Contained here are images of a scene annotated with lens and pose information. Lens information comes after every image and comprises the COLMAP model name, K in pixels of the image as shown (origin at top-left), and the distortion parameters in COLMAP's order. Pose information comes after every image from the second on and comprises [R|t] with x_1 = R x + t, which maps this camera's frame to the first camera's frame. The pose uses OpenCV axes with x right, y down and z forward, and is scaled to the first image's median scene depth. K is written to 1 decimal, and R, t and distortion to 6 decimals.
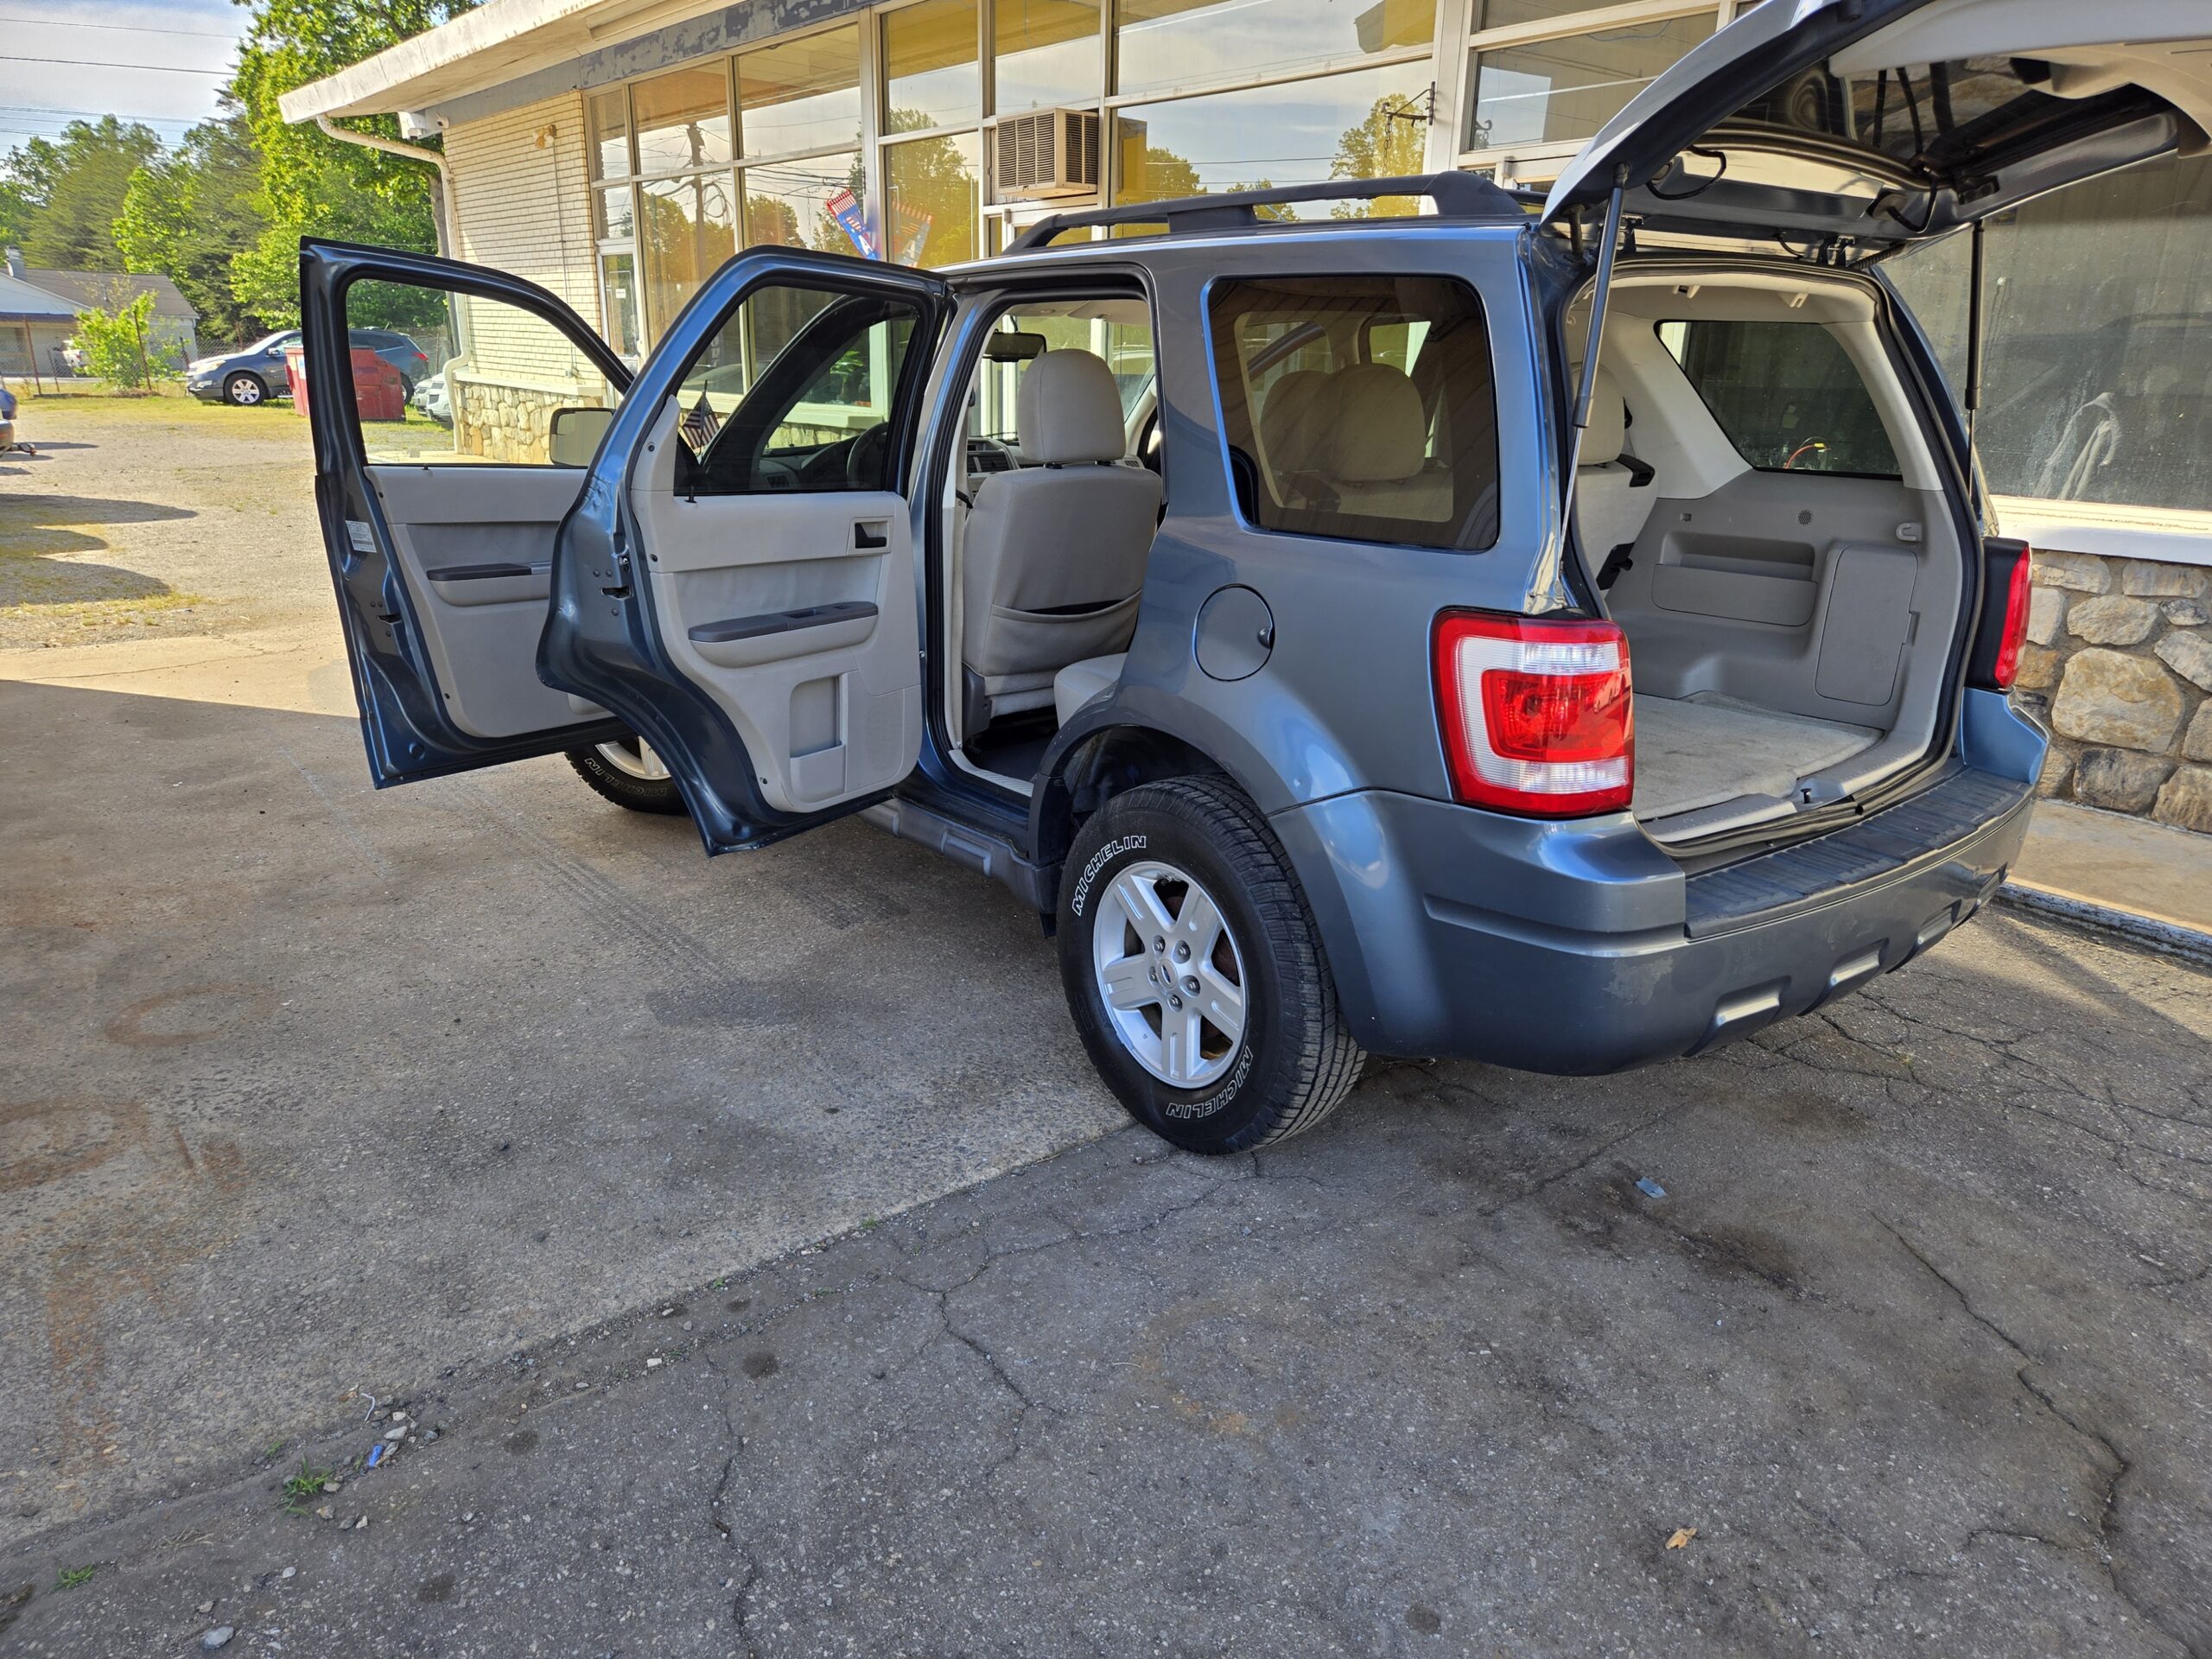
lens RADIAL K [[1504.9, 0, 1107.1], [0, 1504.9, 837.1], [0, 0, 1]] dist [0.068333, -0.066176]
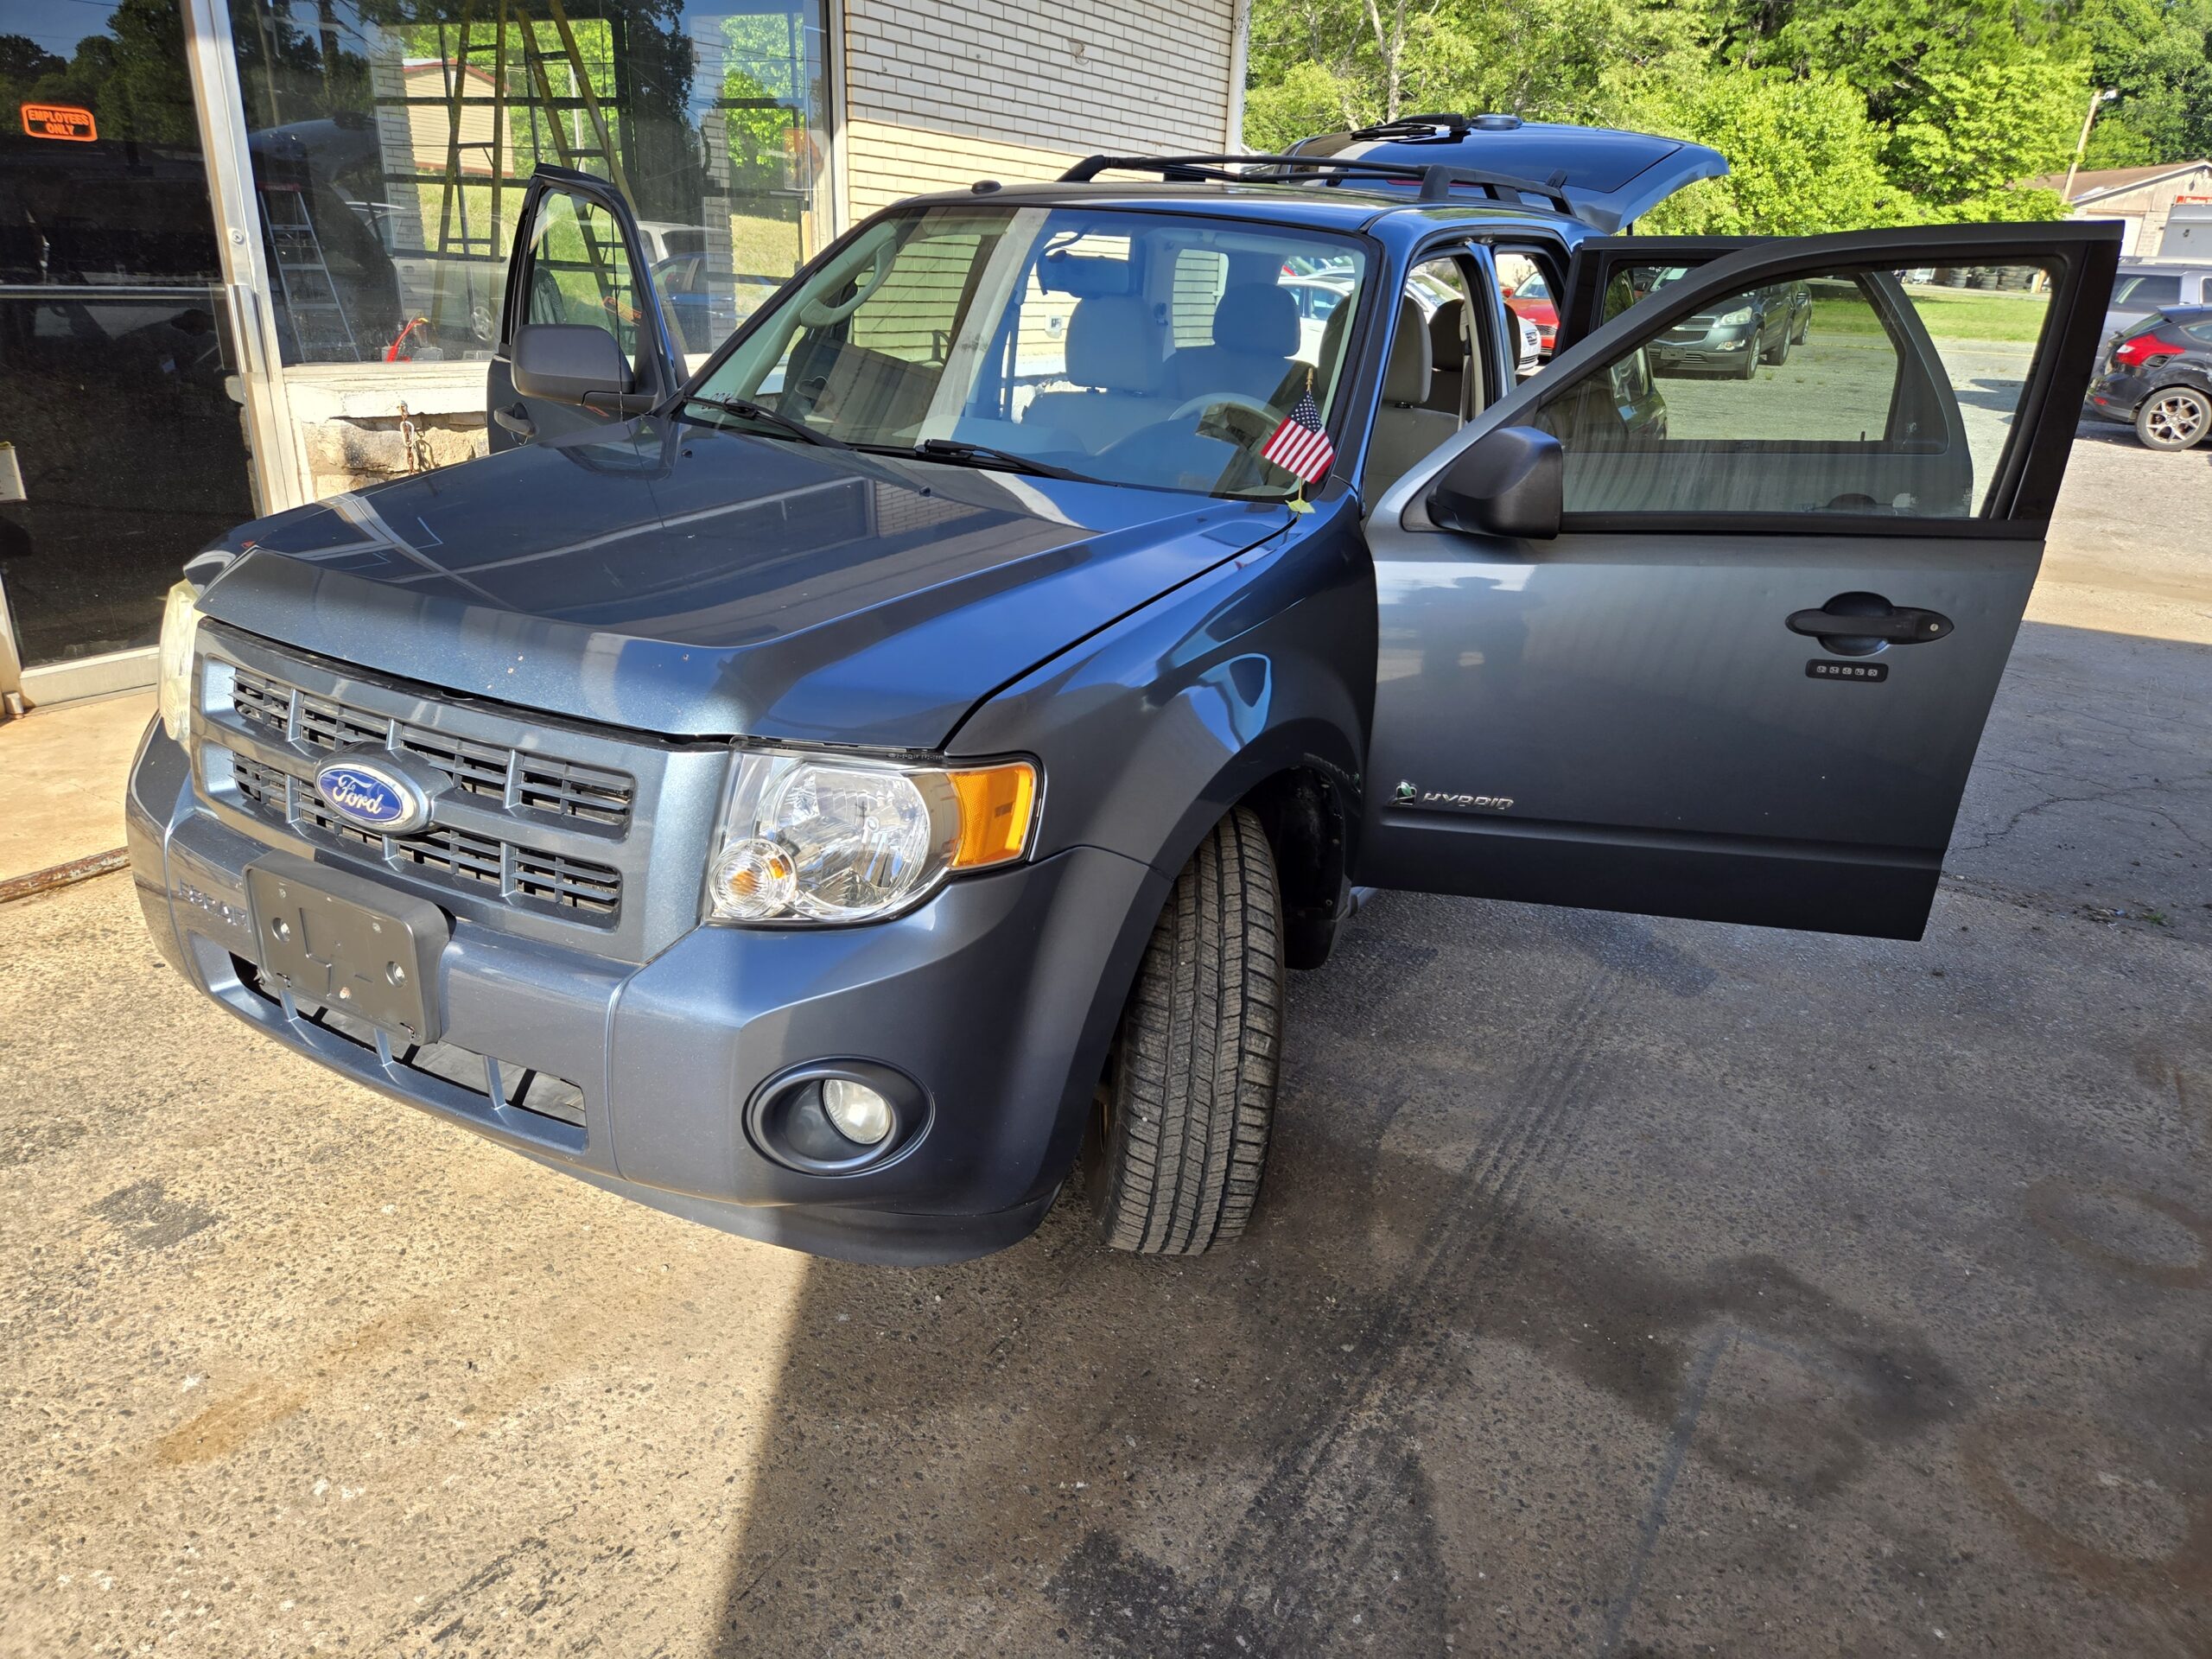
lens RADIAL K [[1504.9, 0, 1107.1], [0, 1504.9, 837.1], [0, 0, 1]] dist [0.068333, -0.066176]
pose [[-0.374538, -0.361686, 0.853759, -1.075521], [0.251121, 0.846799, 0.468903, -0.609252], [-0.892558, 0.390019, -0.226331, 1.688362]]
